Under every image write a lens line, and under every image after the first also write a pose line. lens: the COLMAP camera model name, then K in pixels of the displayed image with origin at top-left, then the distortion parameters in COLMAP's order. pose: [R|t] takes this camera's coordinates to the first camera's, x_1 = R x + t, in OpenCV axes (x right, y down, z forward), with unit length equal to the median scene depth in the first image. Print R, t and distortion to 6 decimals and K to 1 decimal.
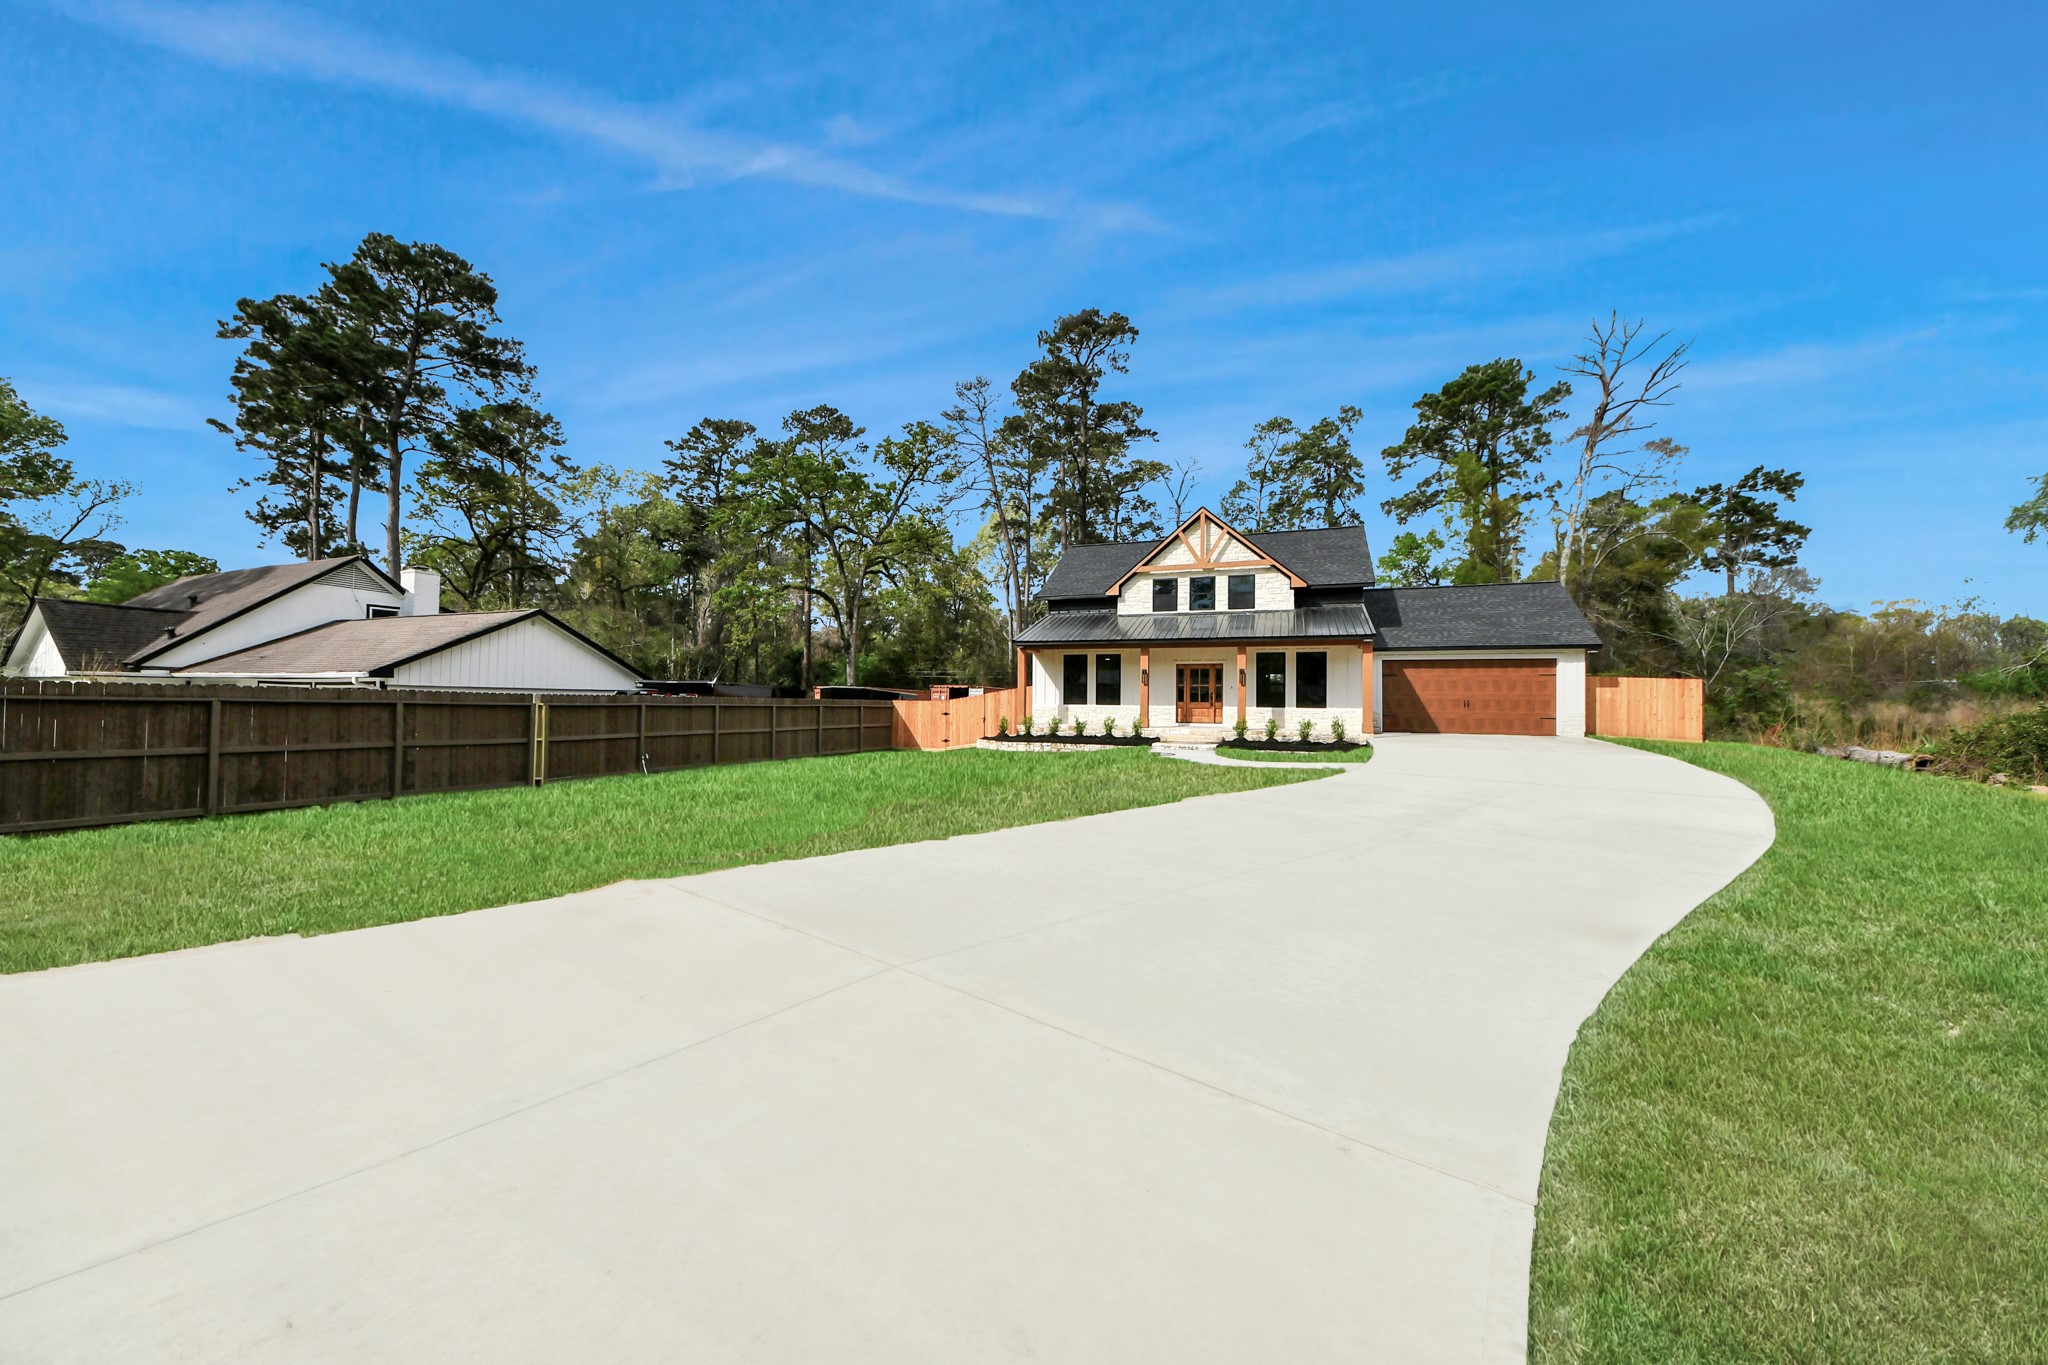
lens RADIAL K [[812.7, 0, 978.2], [0, 812.7, 687.1], [0, 0, 1]] dist [-0.000232, -0.008972]
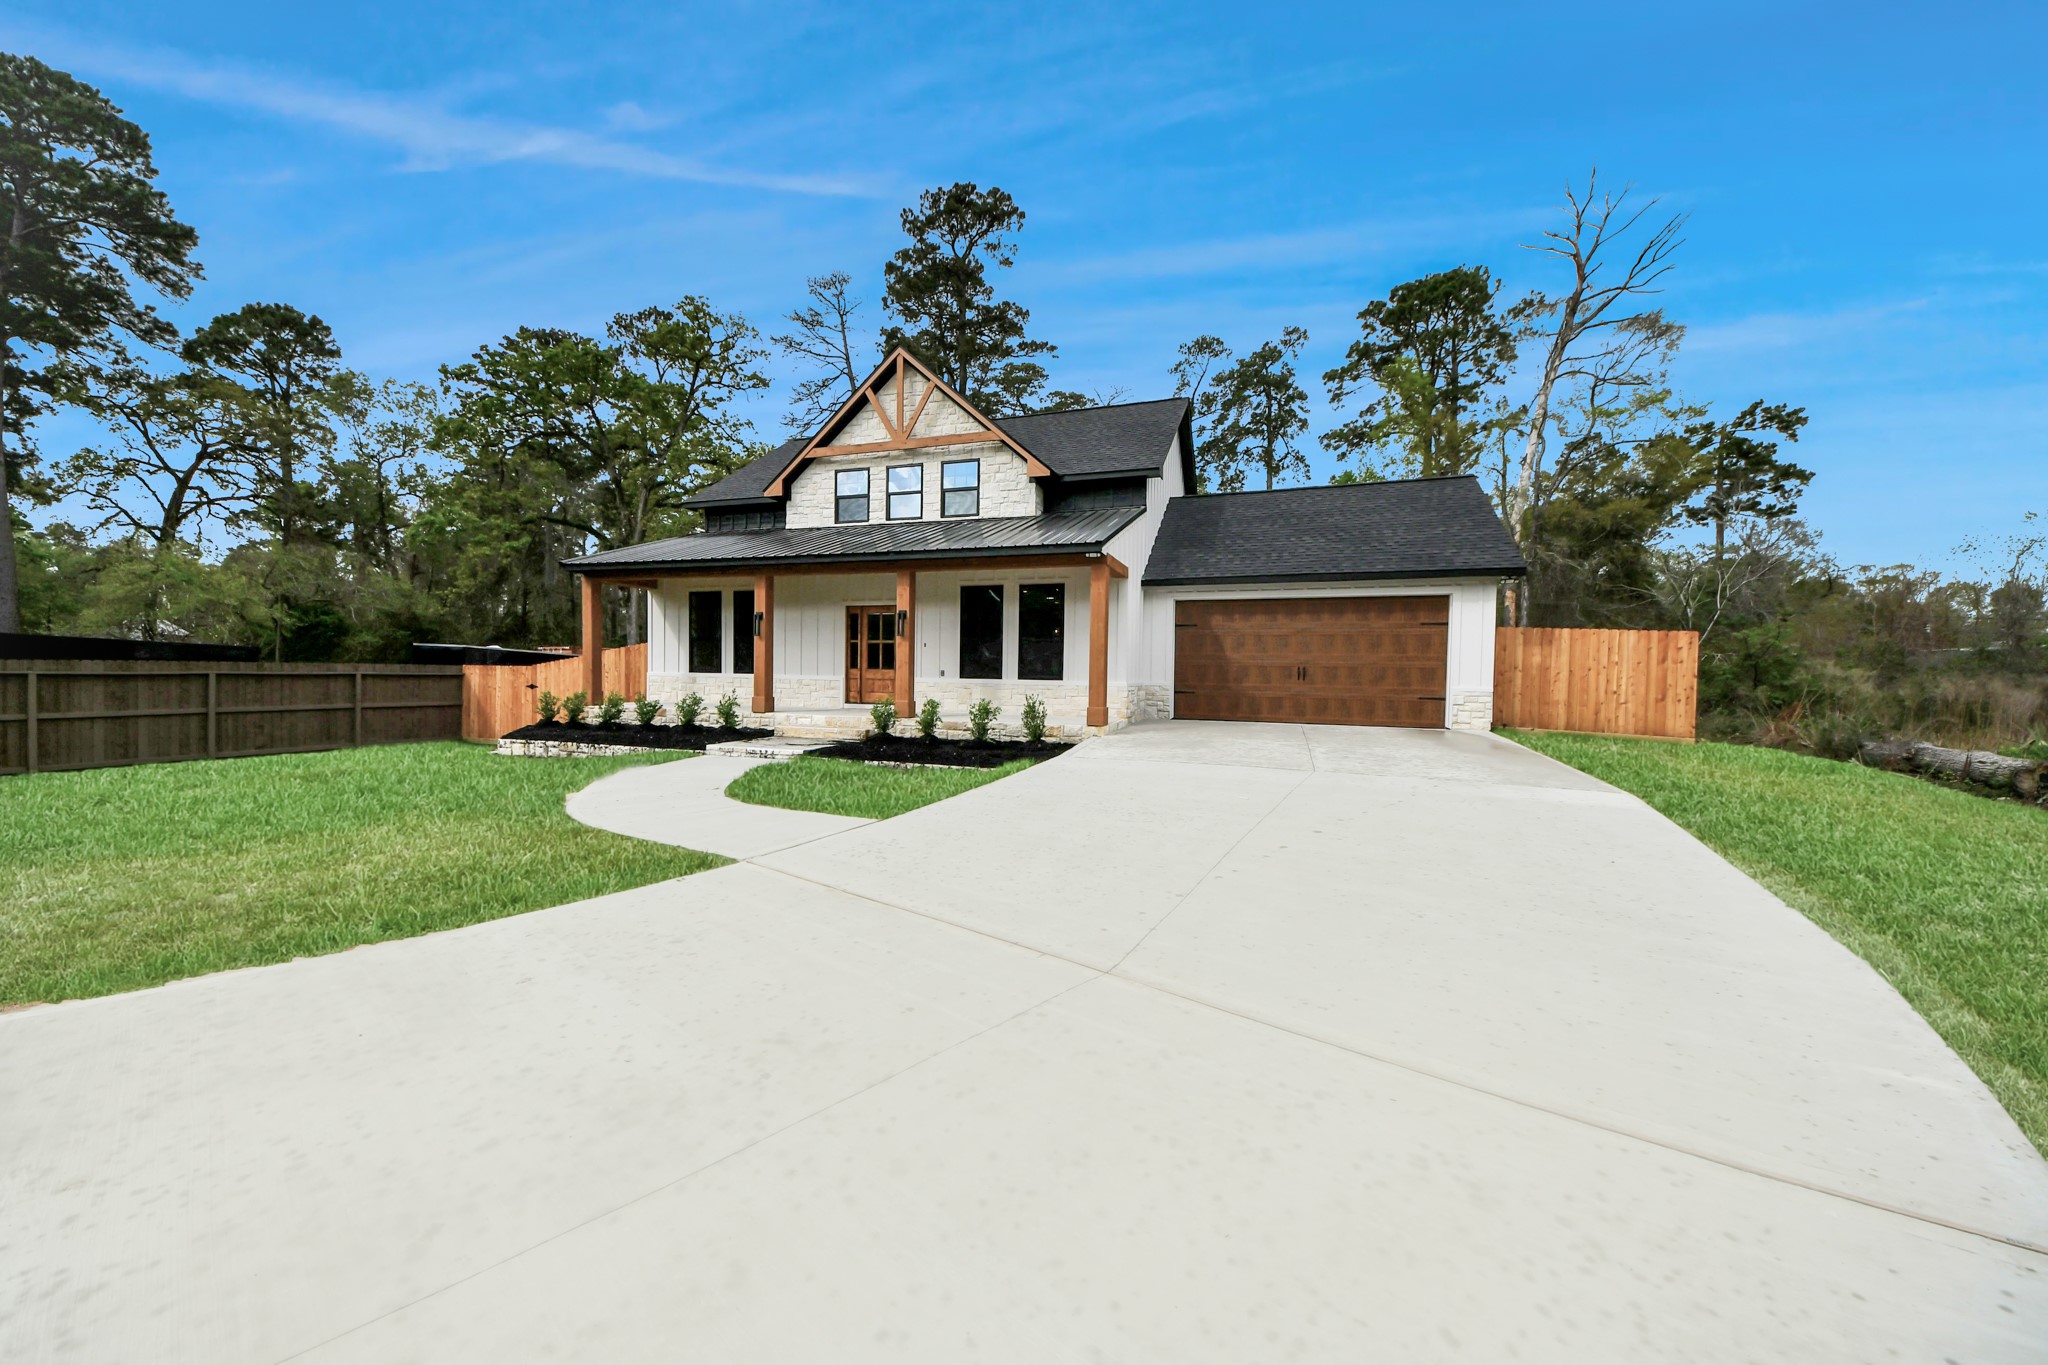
lens RADIAL K [[791.7, 0, 1019.4], [0, 791.7, 687.9], [0, 0, 1]] dist [0.022527, -0.015542]
pose [[0.999163, 0.002572, 0.040818, 0.162135], [-0.004236, 0.999161, 0.040744, 0.003754], [-0.040679, -0.040883, 0.998336, 0.187281]]
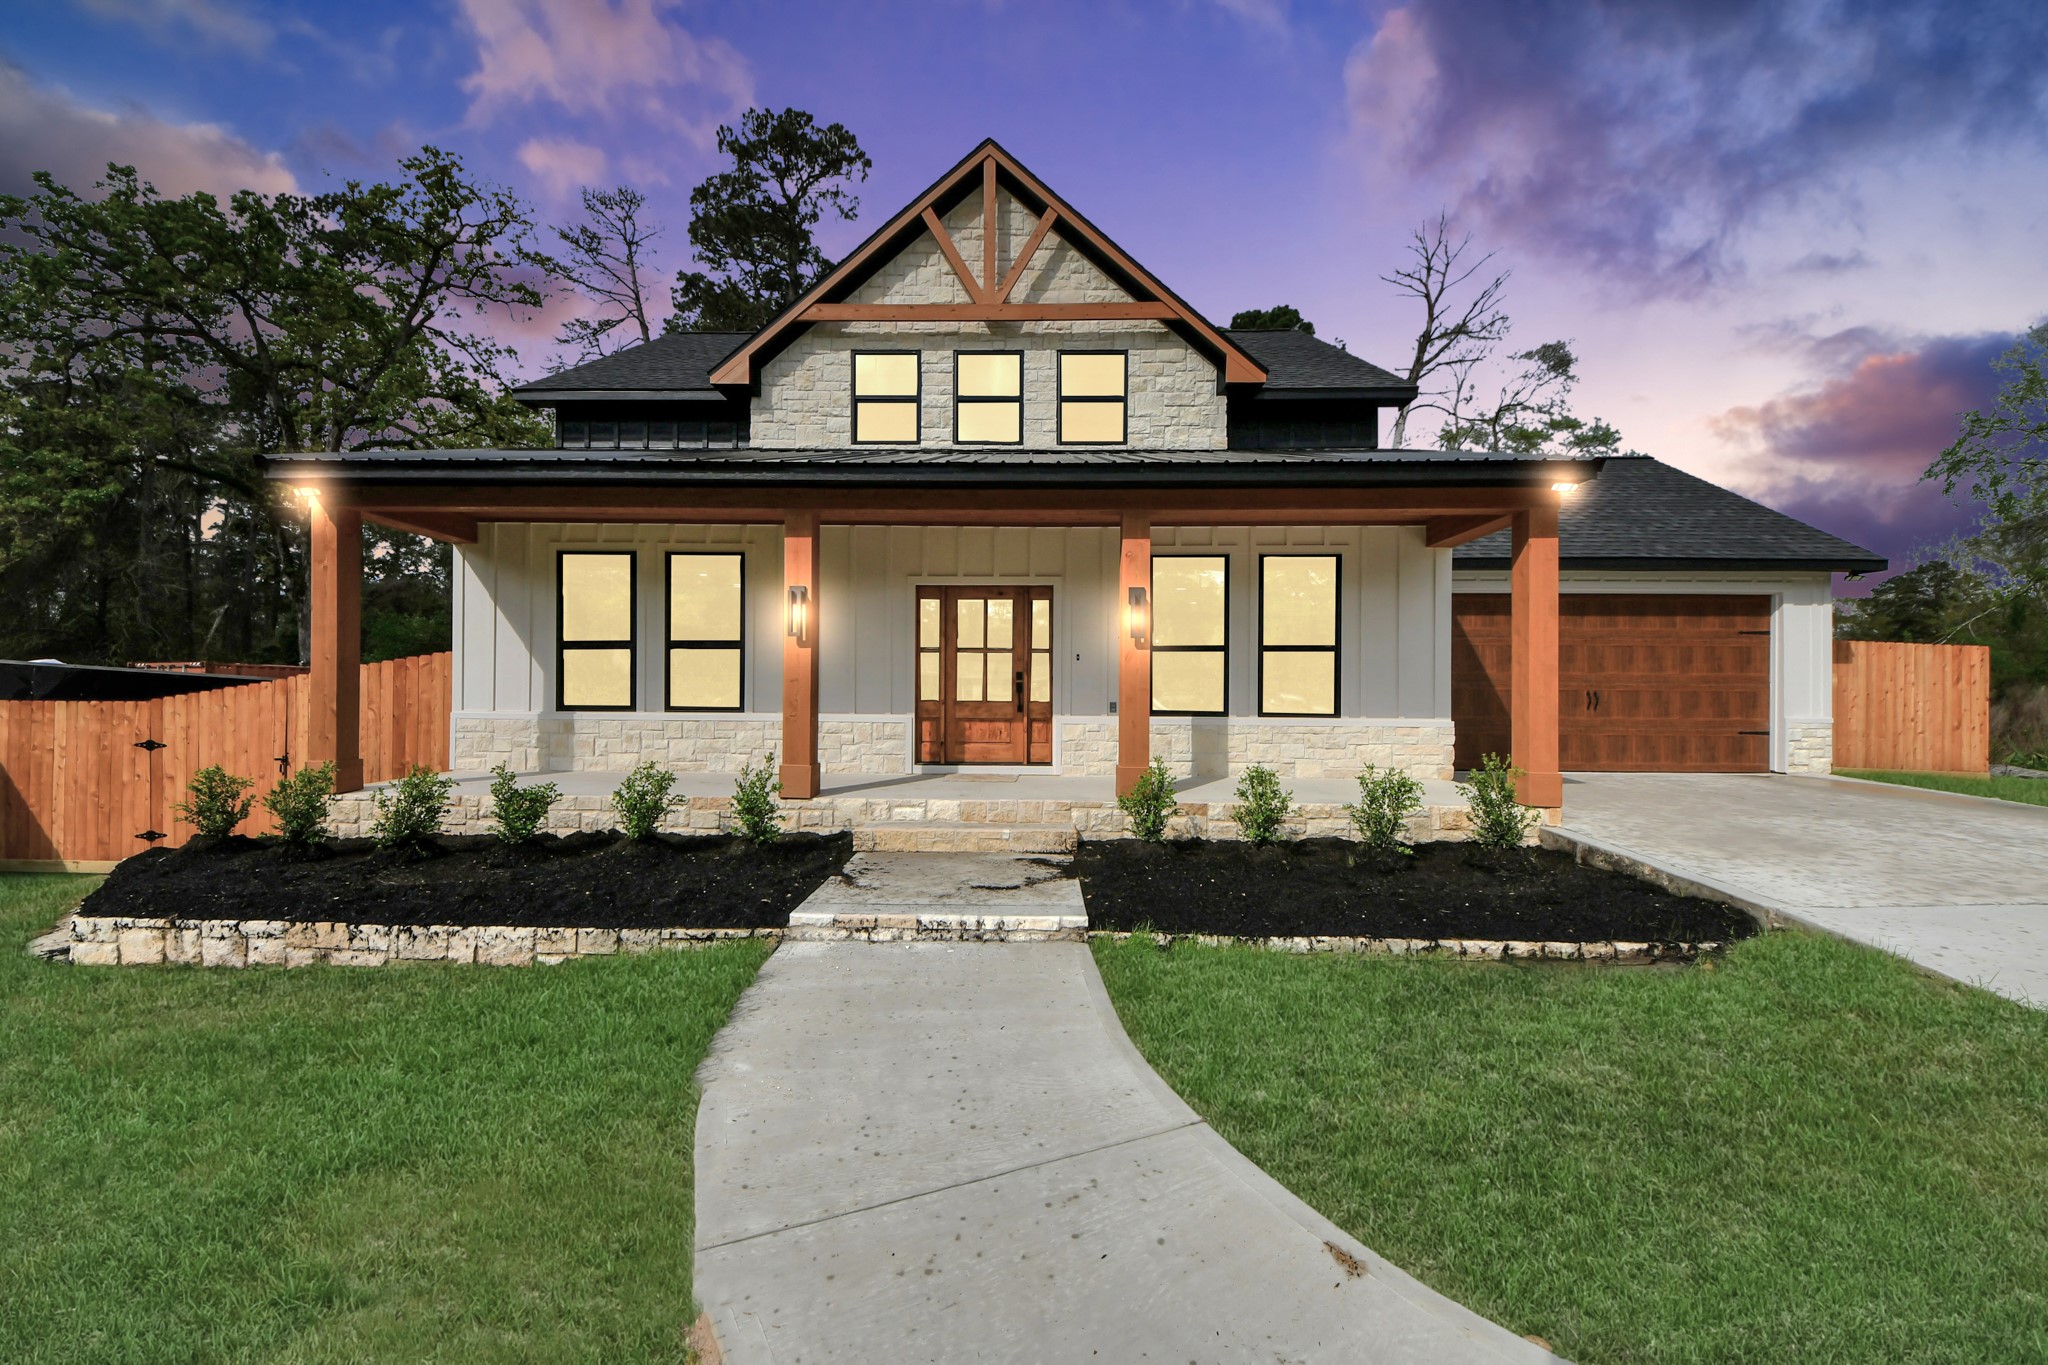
lens RADIAL K [[779.5, 0, 1031.8], [0, 779.5, 686.6], [0, 0, 1]] dist [0.012681, -0.014447]
pose [[0.931394, -0.003218, 0.363997, 0.080462], [-0.002006, 0.999900, 0.013973, 0.003748], [-0.364006, -0.013744, 0.931295, 0.320547]]
